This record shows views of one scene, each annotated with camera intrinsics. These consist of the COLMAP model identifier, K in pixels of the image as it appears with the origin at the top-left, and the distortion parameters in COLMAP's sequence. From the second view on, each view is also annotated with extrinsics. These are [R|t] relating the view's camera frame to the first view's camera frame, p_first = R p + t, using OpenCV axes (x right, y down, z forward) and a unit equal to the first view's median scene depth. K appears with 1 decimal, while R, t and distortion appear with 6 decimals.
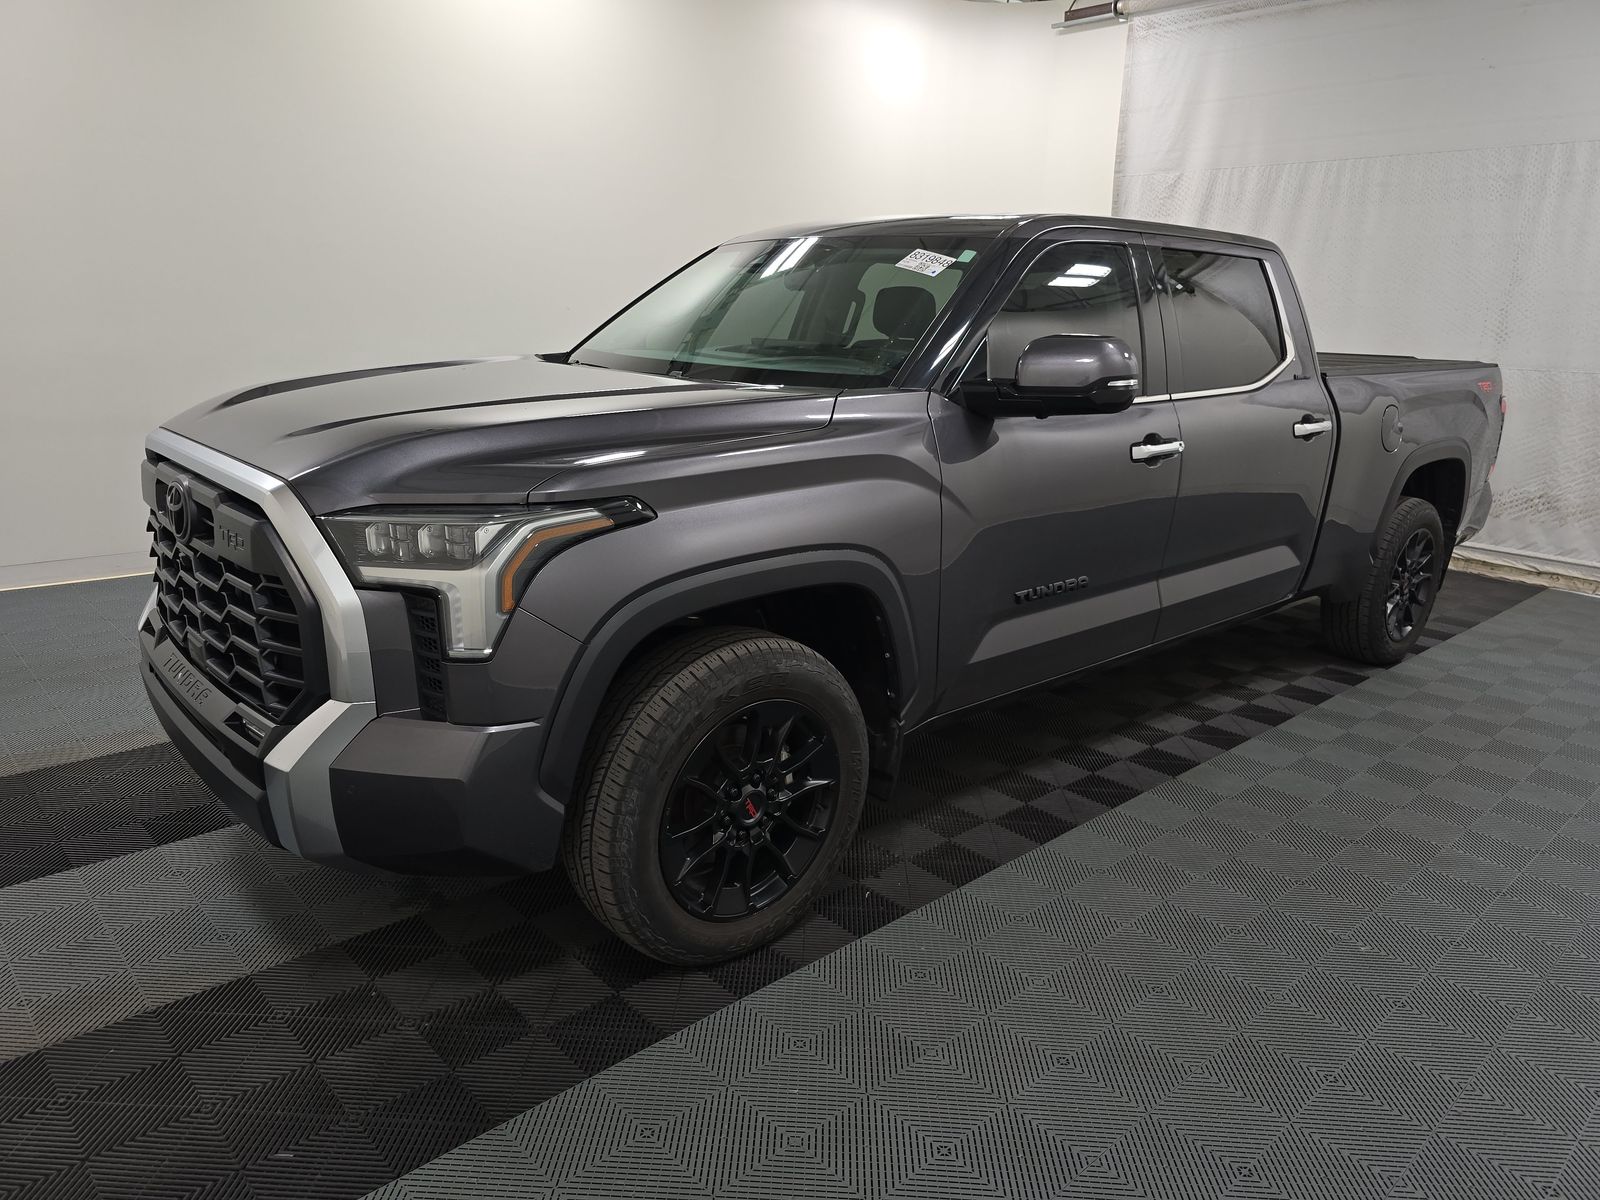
lens RADIAL K [[1087.7, 0, 800.0], [0, 1087.7, 600.0], [0, 0, 1]] dist [0.055818, -0.035871]
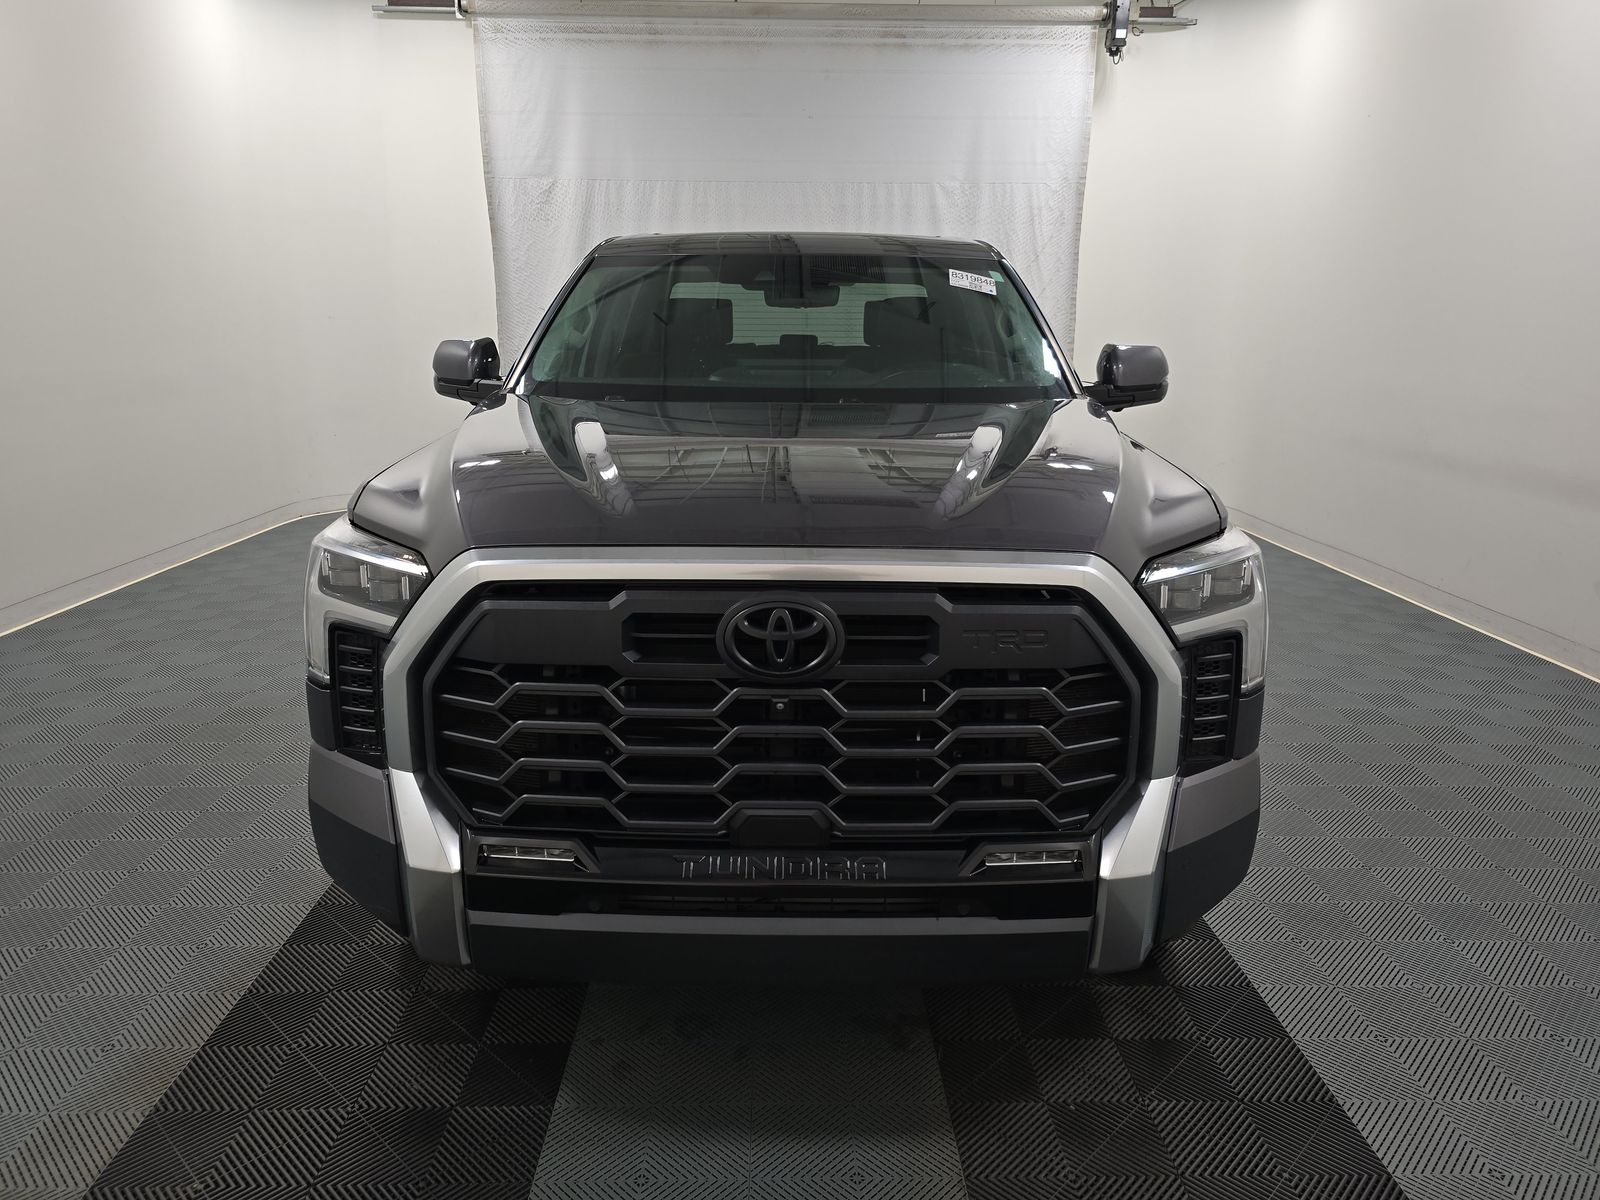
lens RADIAL K [[1087.7, 0, 800.0], [0, 1087.7, 600.0], [0, 0, 1]] dist [0.055818, -0.035871]
pose [[0.671758, -0.201782, 0.712759, -0.319160], [0.206423, 0.975063, 0.081492, -0.041228], [-0.711429, 0.092387, 0.696659, 0.158830]]
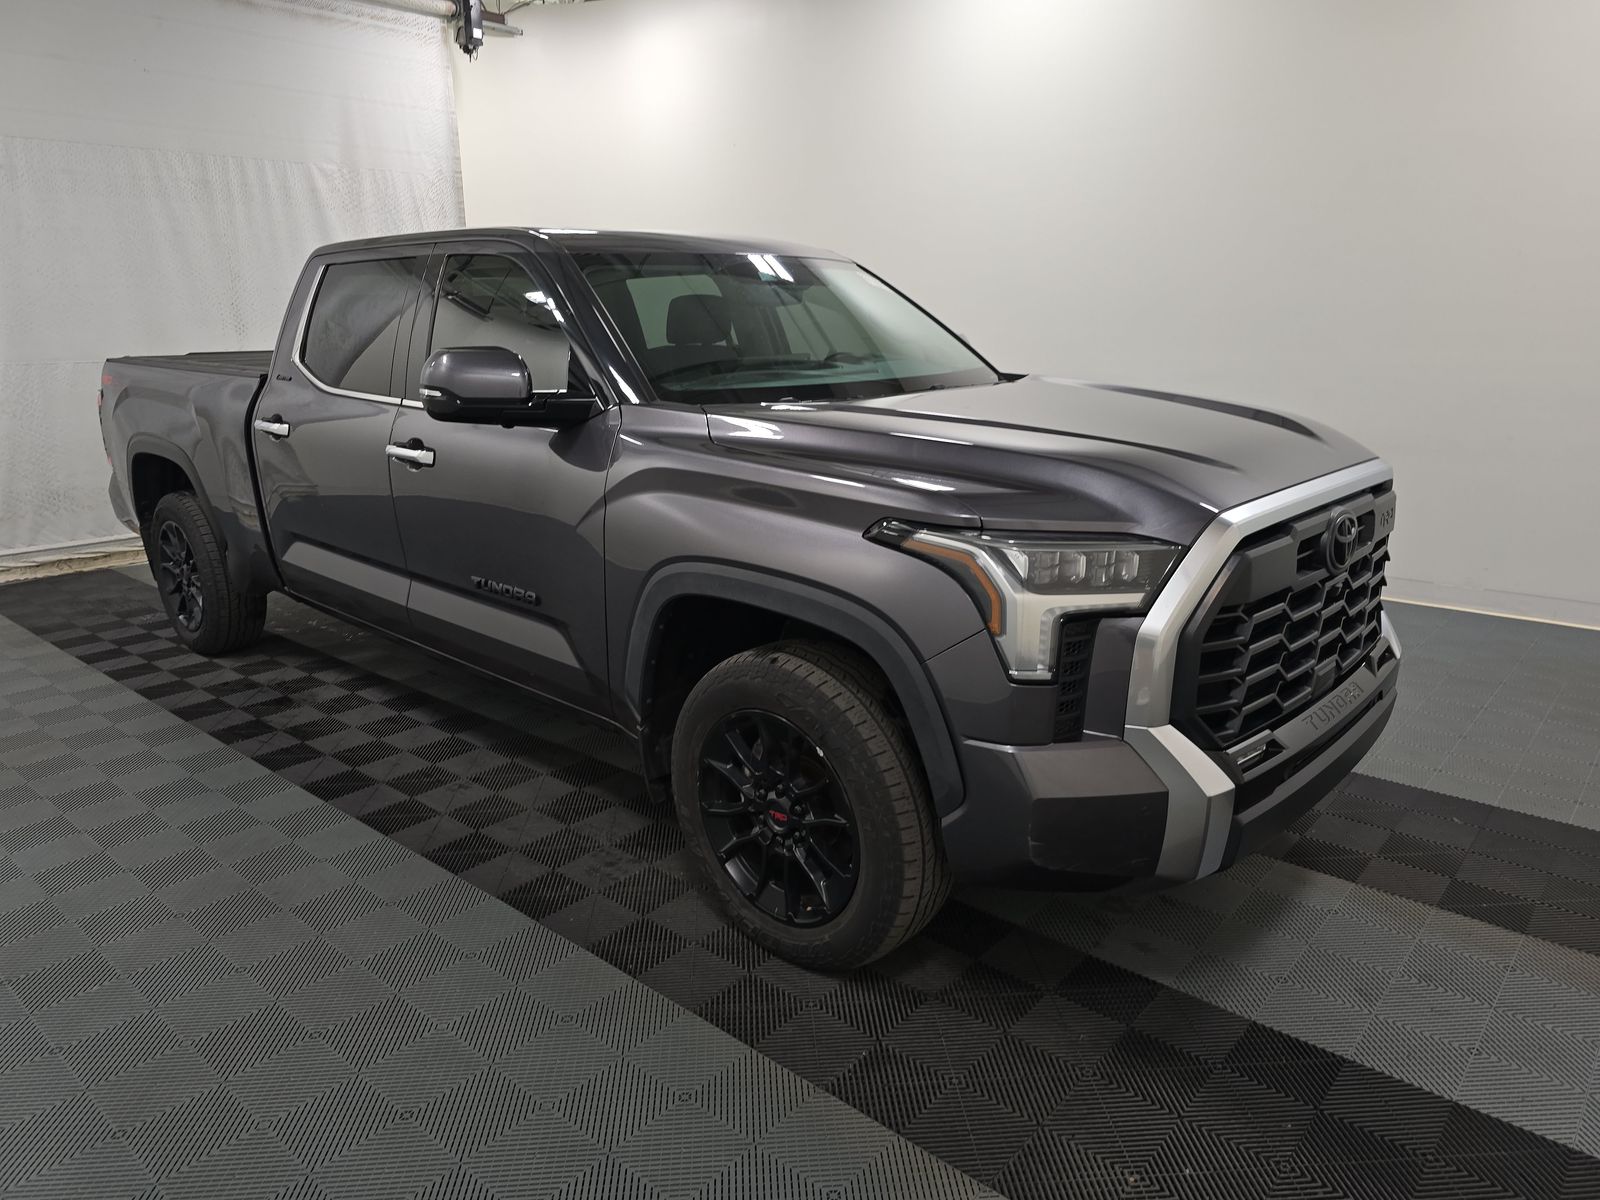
lens RADIAL K [[1087.7, 0, 800.0], [0, 1087.7, 600.0], [0, 0, 1]] dist [0.055818, -0.035871]
pose [[-0.048664, -0.277815, 0.959401, -0.447516], [0.273771, 0.920043, 0.280305, -0.123304], [-0.960563, 0.276297, 0.031284, 0.430375]]
